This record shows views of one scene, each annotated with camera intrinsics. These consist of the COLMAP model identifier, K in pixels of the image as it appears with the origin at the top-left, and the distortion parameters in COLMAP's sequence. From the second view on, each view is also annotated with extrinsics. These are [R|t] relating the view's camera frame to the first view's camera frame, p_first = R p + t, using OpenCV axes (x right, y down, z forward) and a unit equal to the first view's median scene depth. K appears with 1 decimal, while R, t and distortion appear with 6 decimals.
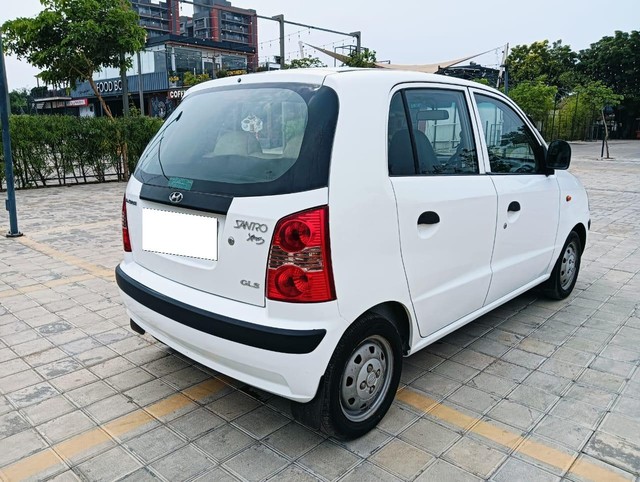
lens RADIAL K [[513.7, 0, 320.0], [0, 513.7, 241.0], [0, 0, 1]] dist [0.040030, -0.076781]
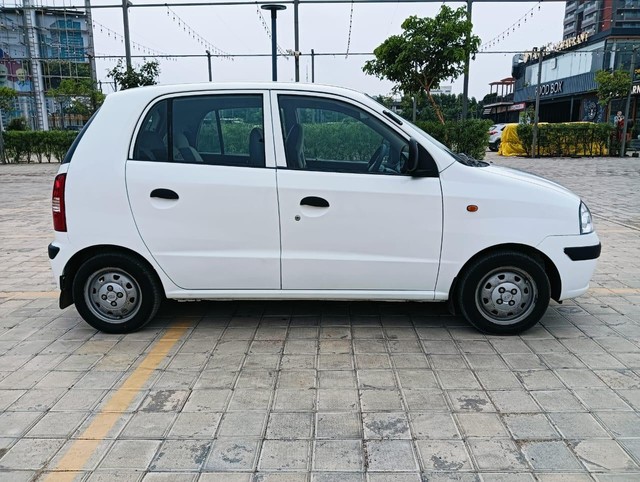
lens RADIAL K [[508.1, 0, 320.0], [0, 508.1, 241.0], [0, 0, 1]] dist [0.045550, -0.064515]
pose [[0.659008, 0.153366, -0.736334, 1.319662], [-0.156376, 0.985536, 0.065316, -0.066224], [0.735700, 0.072101, 0.673459, 0.371526]]
